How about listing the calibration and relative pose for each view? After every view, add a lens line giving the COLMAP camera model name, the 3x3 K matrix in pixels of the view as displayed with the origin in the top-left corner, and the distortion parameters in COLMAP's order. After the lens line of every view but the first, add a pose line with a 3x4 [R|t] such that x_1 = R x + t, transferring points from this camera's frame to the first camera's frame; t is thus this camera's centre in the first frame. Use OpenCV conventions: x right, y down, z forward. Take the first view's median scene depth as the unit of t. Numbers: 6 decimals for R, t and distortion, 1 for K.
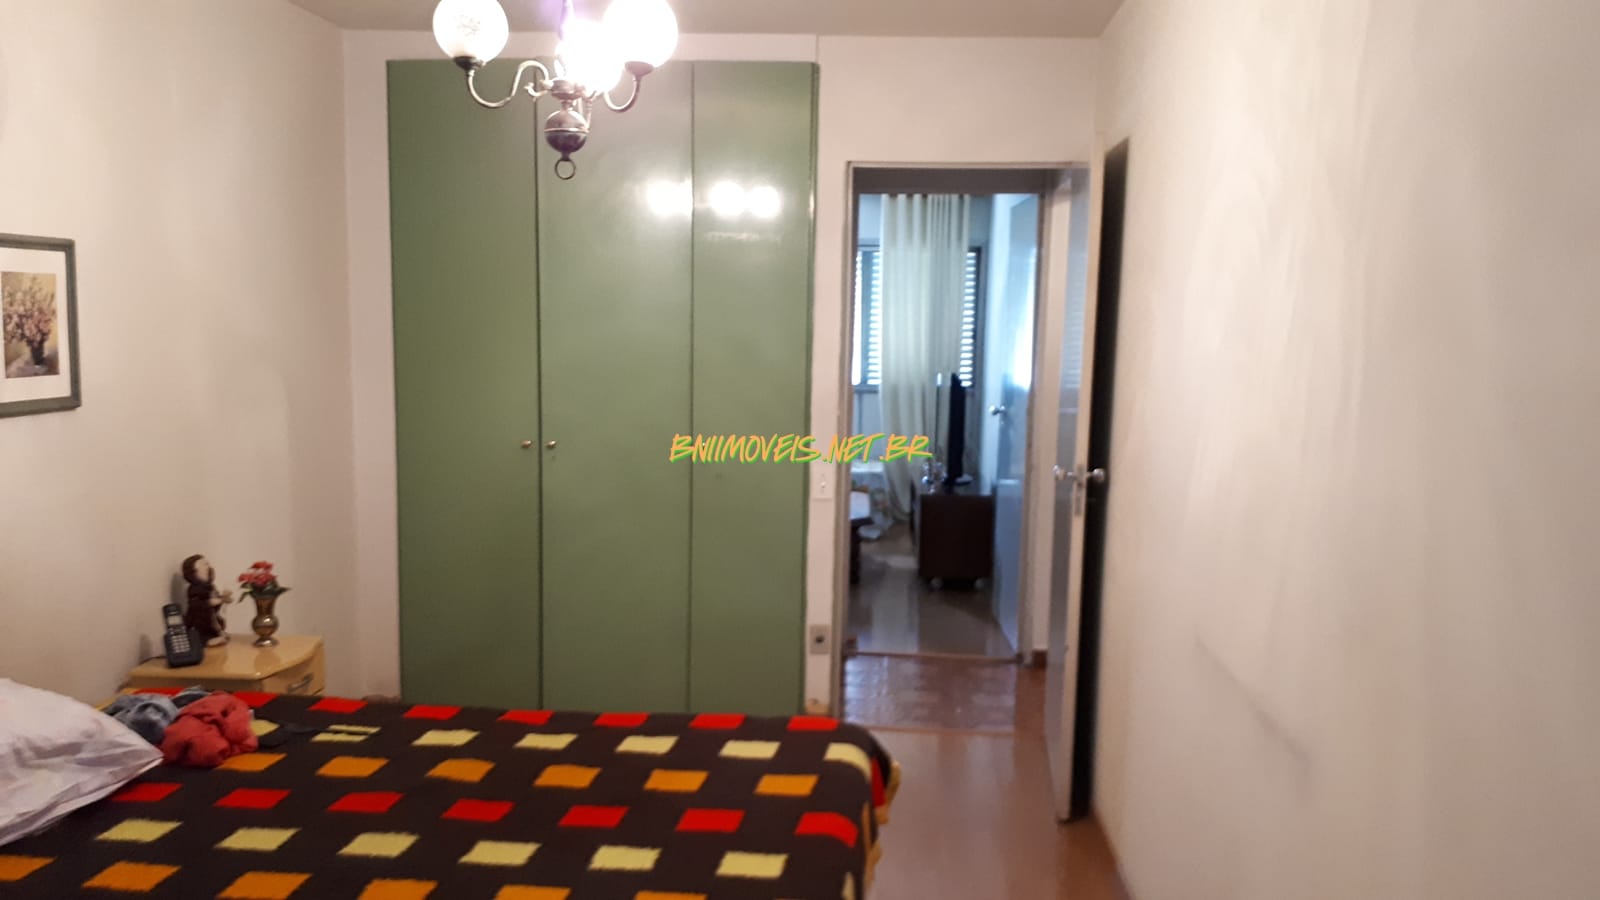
lens RADIAL K [[1254.7, 0, 807.5], [0, 1254.7, 459.8], [0, 0, 1]] dist [0.055197, -0.116732]
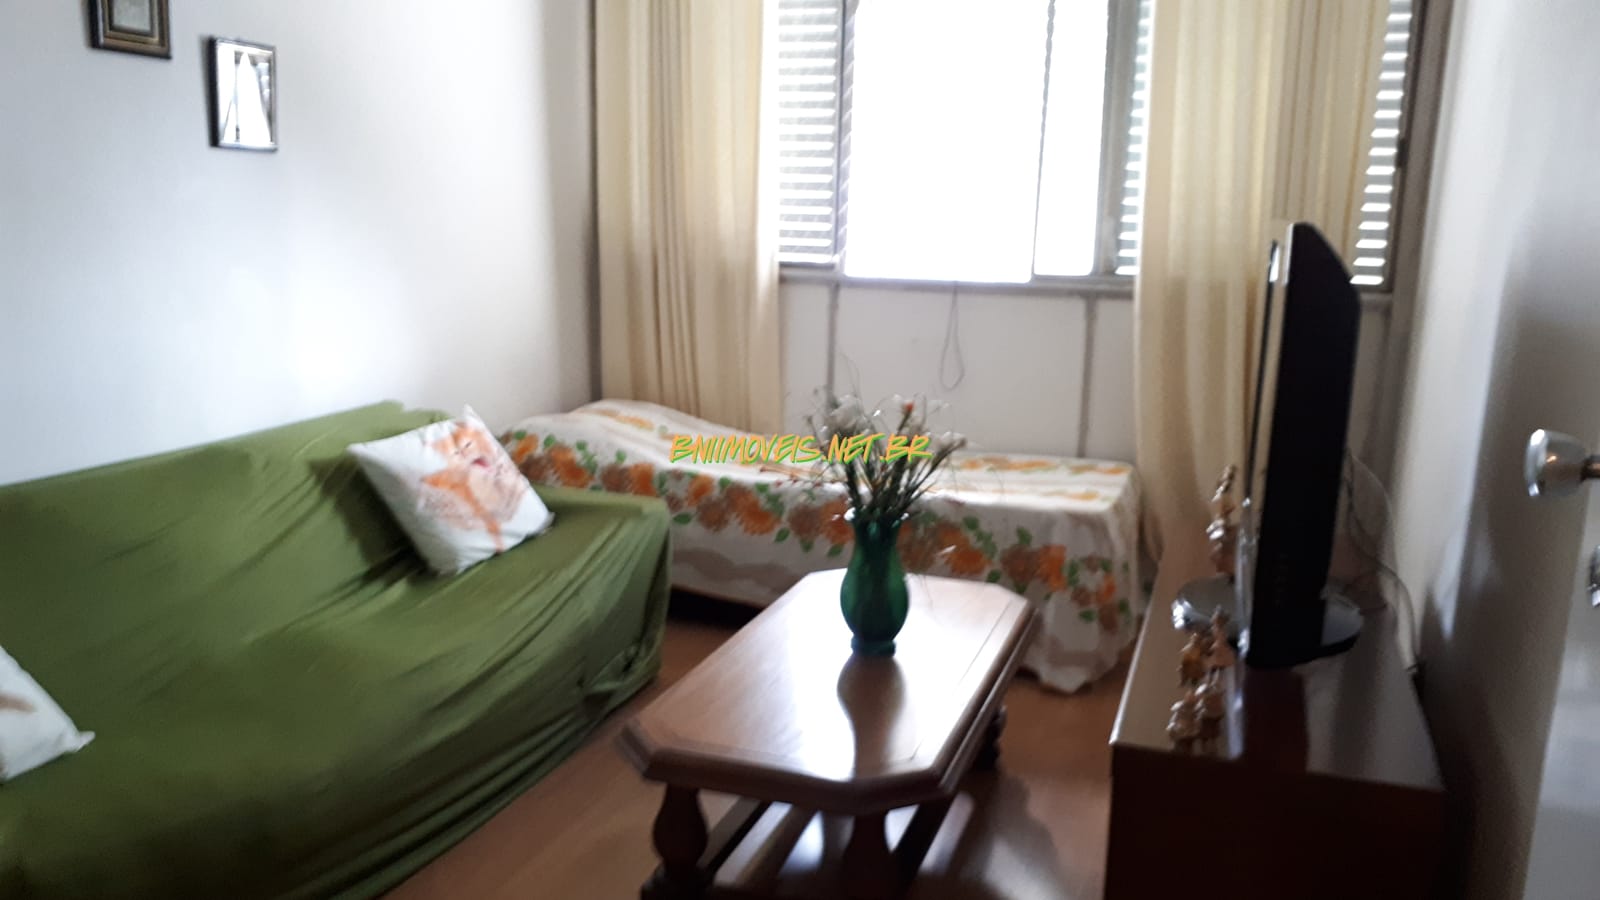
lens RADIAL K [[1254.7, 0, 788.6], [0, 1254.7, 463.7], [0, 0, 1]] dist [0.055197, -0.116732]
pose [[0.953521, 0.065228, -0.294181, 0.073868], [-0.031741, 0.992600, 0.117206, -0.044335], [0.299649, -0.102421, 0.948536, 0.569364]]
